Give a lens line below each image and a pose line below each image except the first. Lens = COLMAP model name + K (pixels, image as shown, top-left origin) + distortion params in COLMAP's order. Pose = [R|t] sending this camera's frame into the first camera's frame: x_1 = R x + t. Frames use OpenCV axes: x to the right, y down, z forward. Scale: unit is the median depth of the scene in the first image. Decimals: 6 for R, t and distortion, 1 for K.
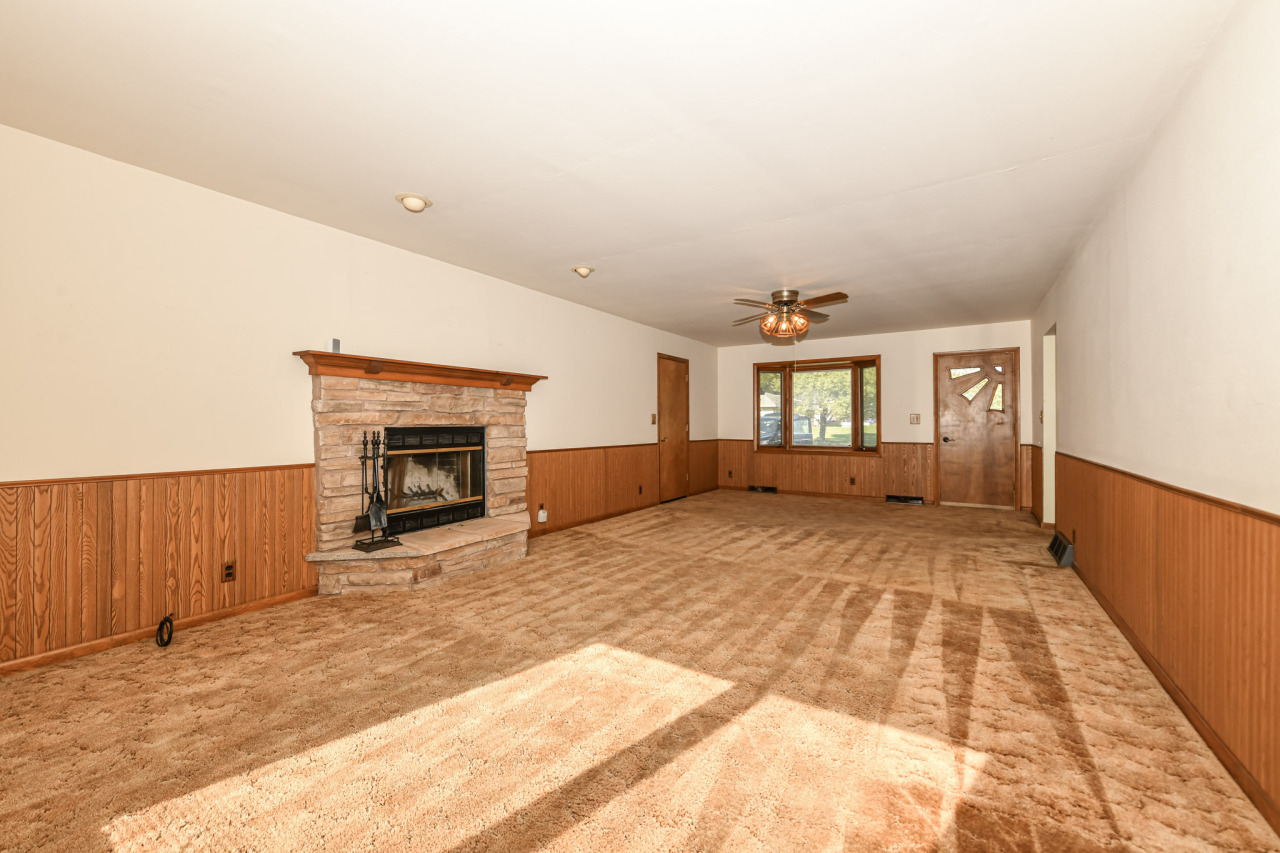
lens RADIAL K [[511.9, 0, 645.5], [0, 511.9, 423.0], [0, 0, 1]] dist [-0.006959, 0.000218]
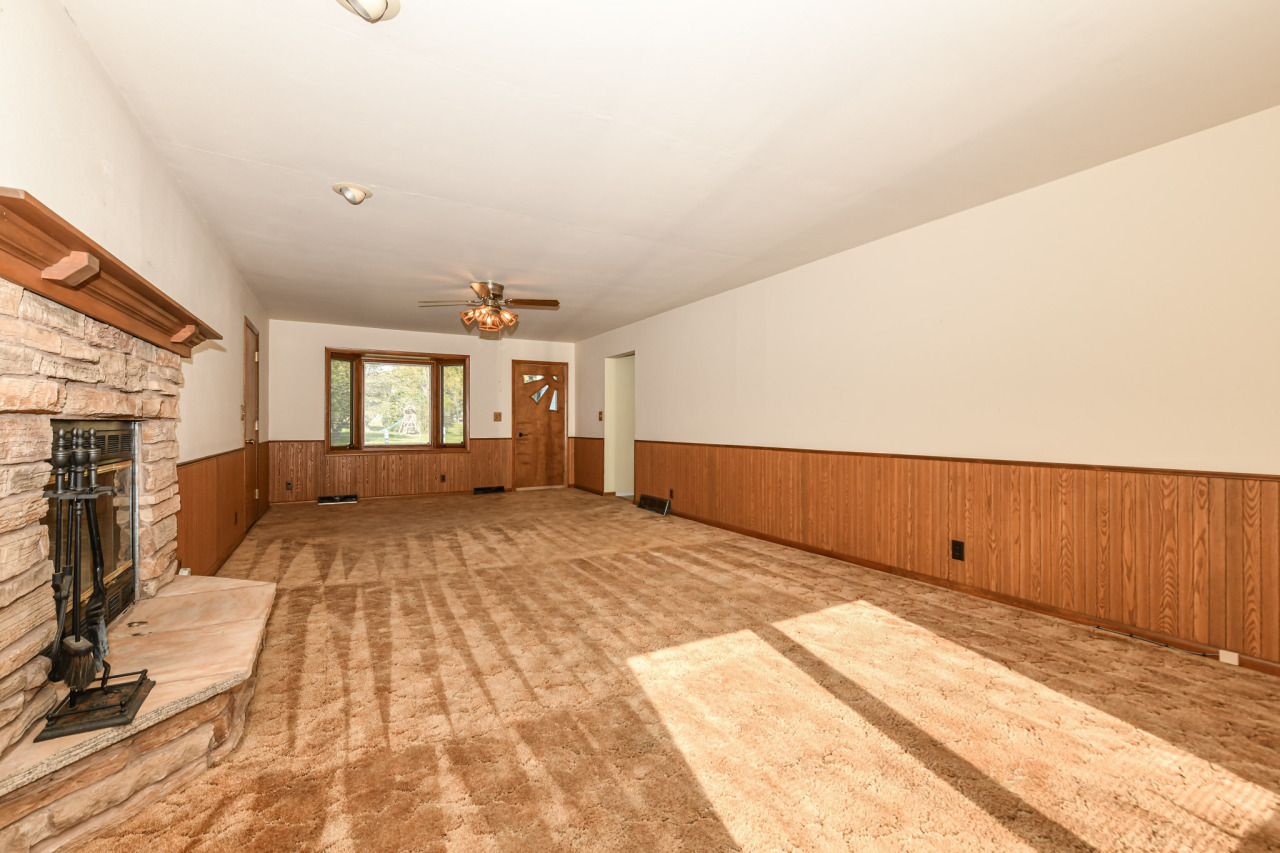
lens RADIAL K [[511.9, 0, 640.4], [0, 511.9, 424.3], [0, 0, 1]] dist [-0.006959, 0.000218]
pose [[0.478959, -0.001851, 0.877835, -0.653385], [-0.000893, 0.999996, 0.002596, 0.011279], [-0.877837, -0.002028, 0.478955, 0.412230]]
